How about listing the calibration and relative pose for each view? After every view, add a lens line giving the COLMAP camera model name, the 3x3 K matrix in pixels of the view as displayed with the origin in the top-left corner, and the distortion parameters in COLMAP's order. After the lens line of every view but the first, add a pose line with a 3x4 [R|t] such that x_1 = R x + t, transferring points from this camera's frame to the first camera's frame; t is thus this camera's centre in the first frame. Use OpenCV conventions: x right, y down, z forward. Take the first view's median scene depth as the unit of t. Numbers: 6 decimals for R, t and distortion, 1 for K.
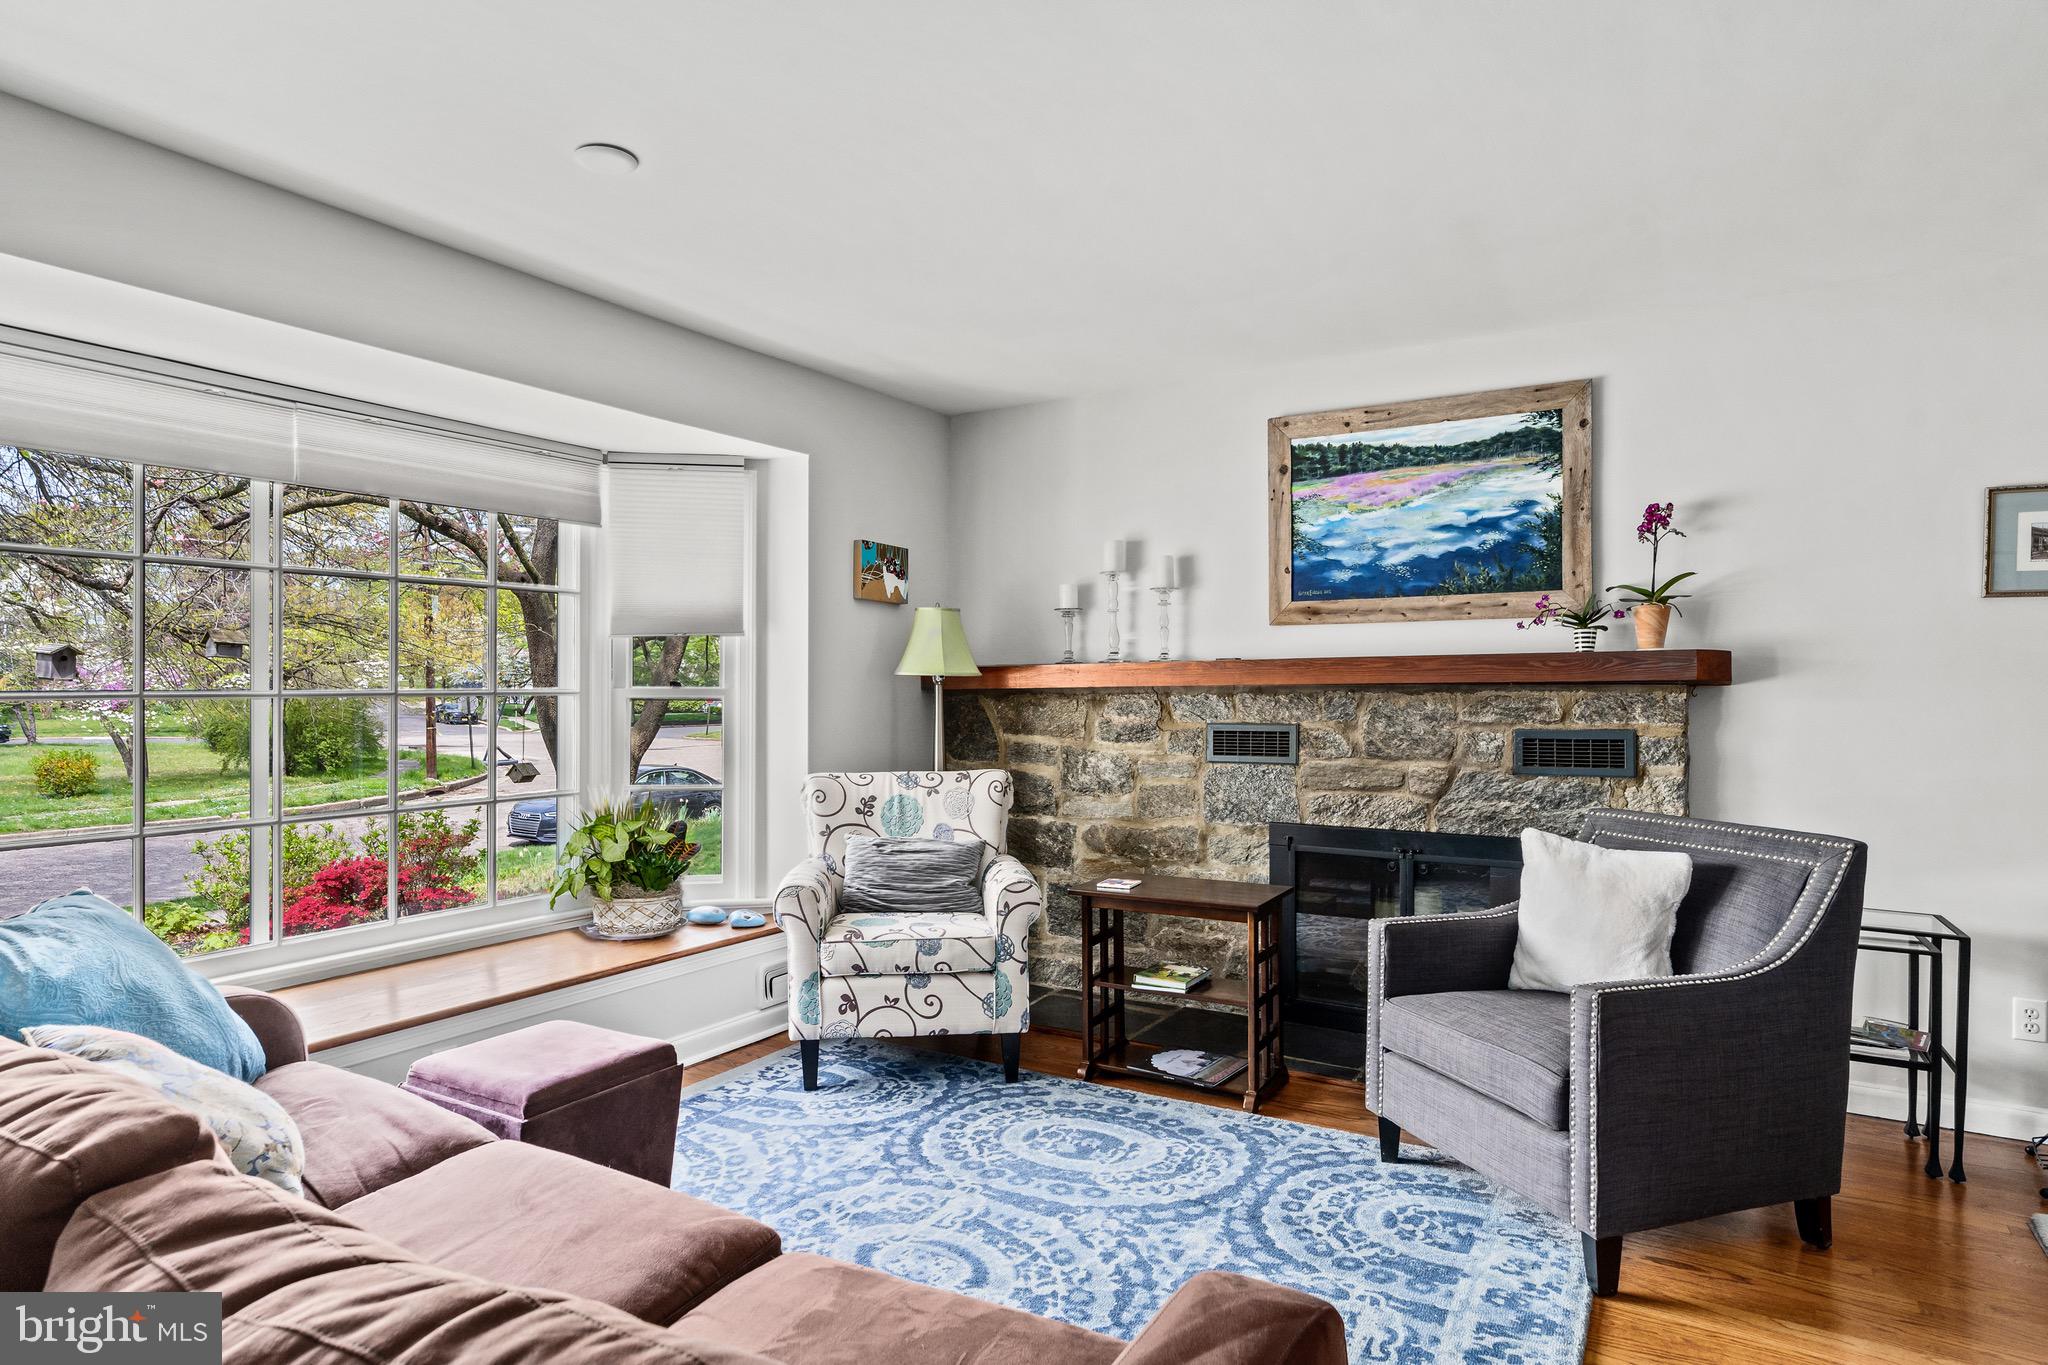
lens RADIAL K [[1163.6, 0, 989.9], [0, 1163.6, 688.6], [0, 0, 1]] dist [-0.012238, 0.004410]
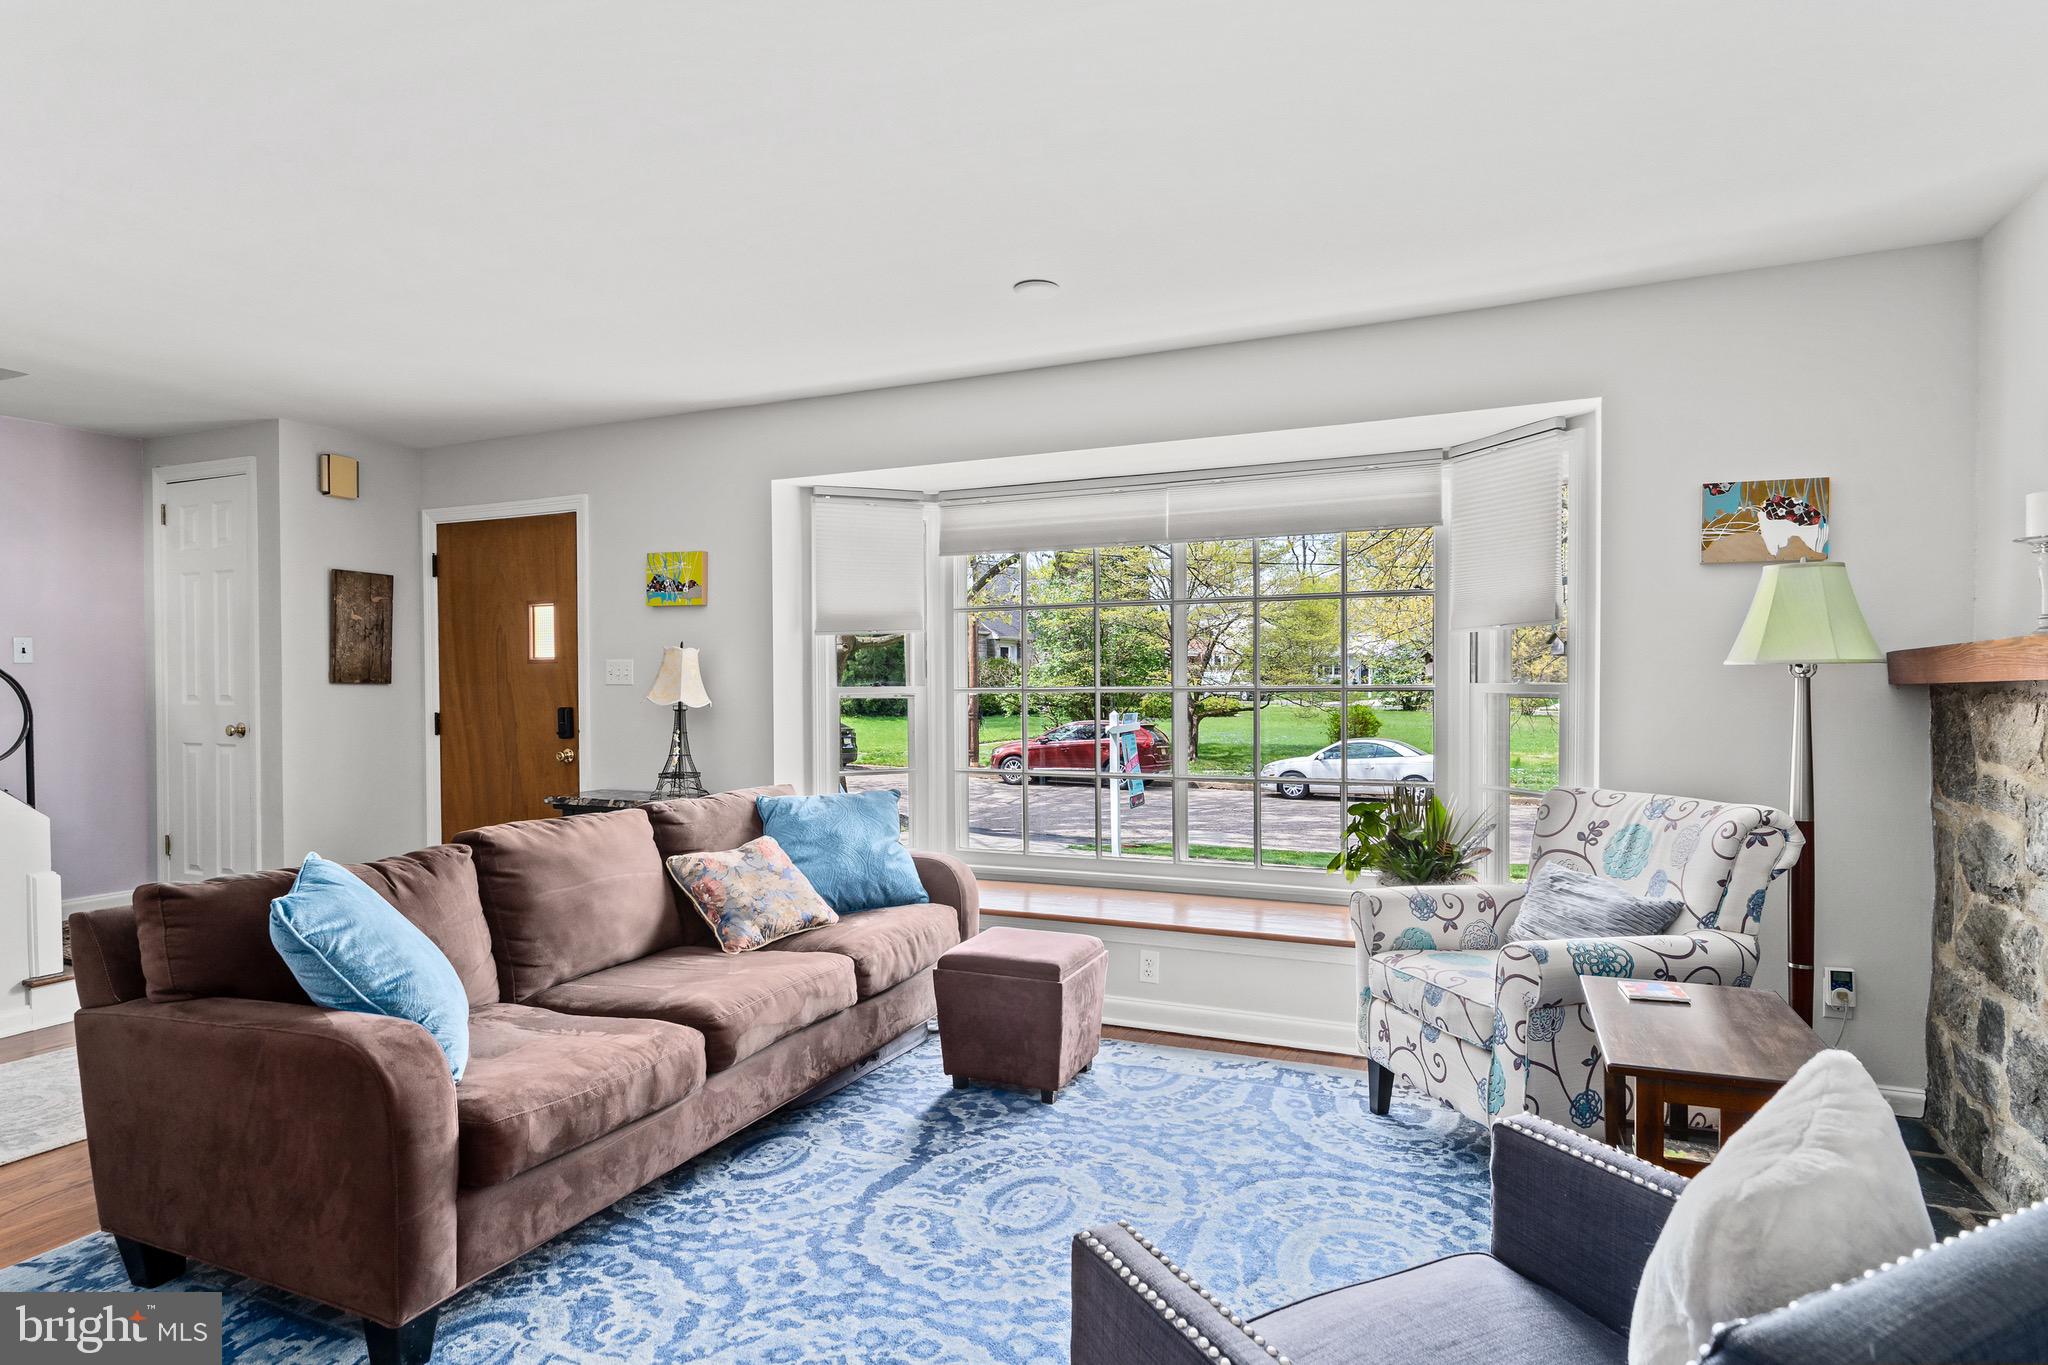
lens RADIAL K [[1104.4, 0, 998.0], [0, 1104.4, 702.1], [0, 0, 1]] dist [-0.000280, 0.000693]
pose [[0.128047, 0.017018, -0.991622, 0.685708], [0.005714, 0.999824, 0.017897, -0.004298], [0.991752, -0.007958, 0.127927, 0.584766]]
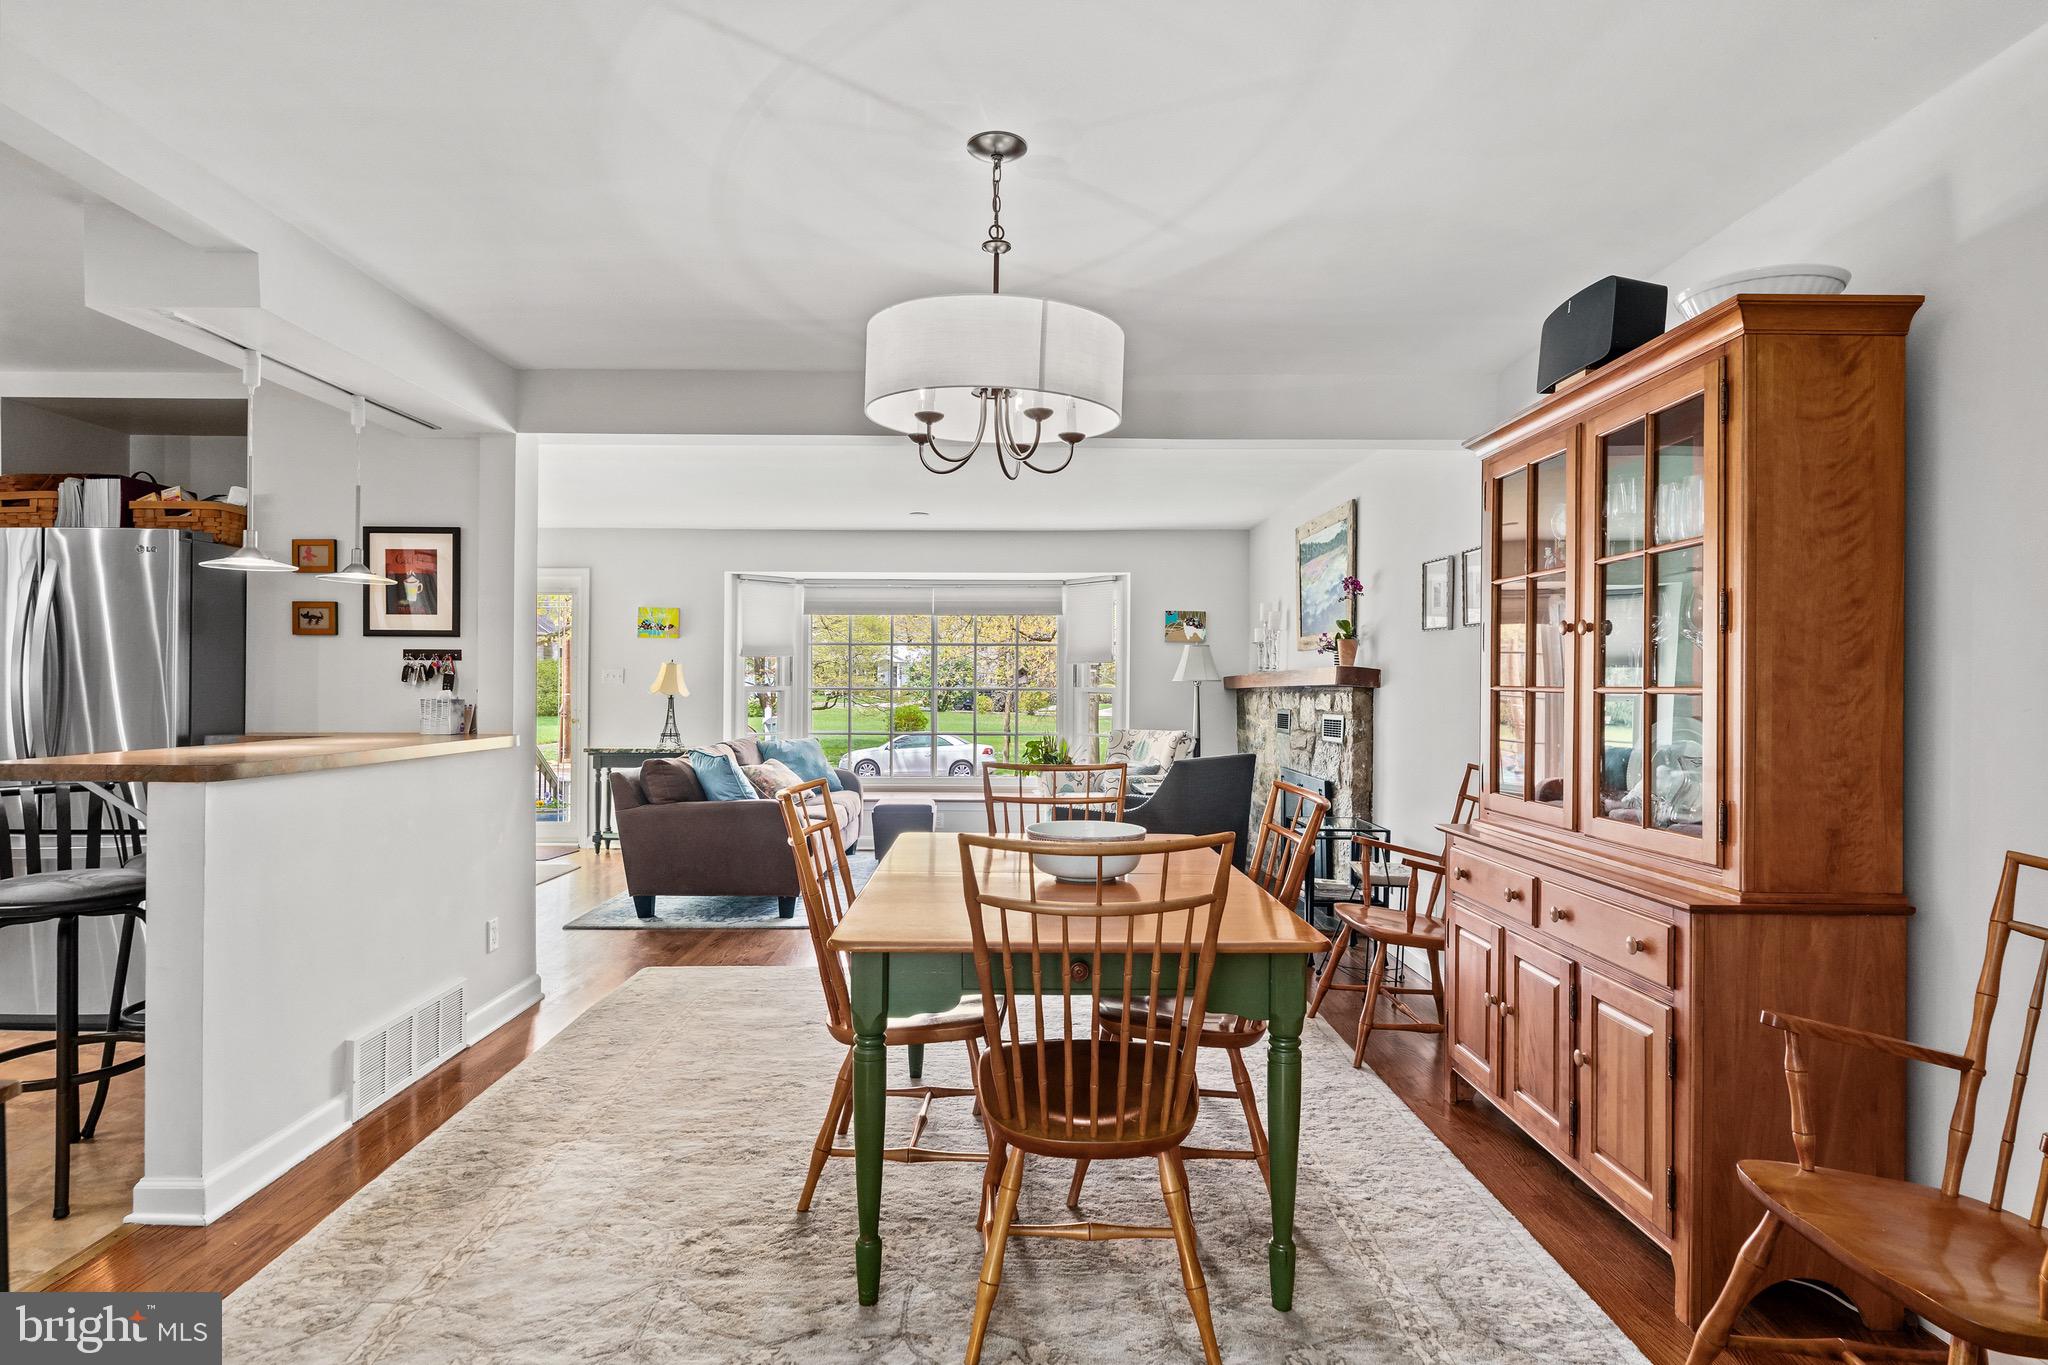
lens RADIAL K [[1104.4, 0, 954.8], [0, 1104.4, 684.9], [0, 0, 1]] dist [-0.000280, 0.000693]
pose [[0.496476, 0.002879, -0.868046, 1.665644], [-0.005454, 0.999985, 0.000197, -0.004533], [0.868033, 0.004636, 0.496485, -0.270114]]
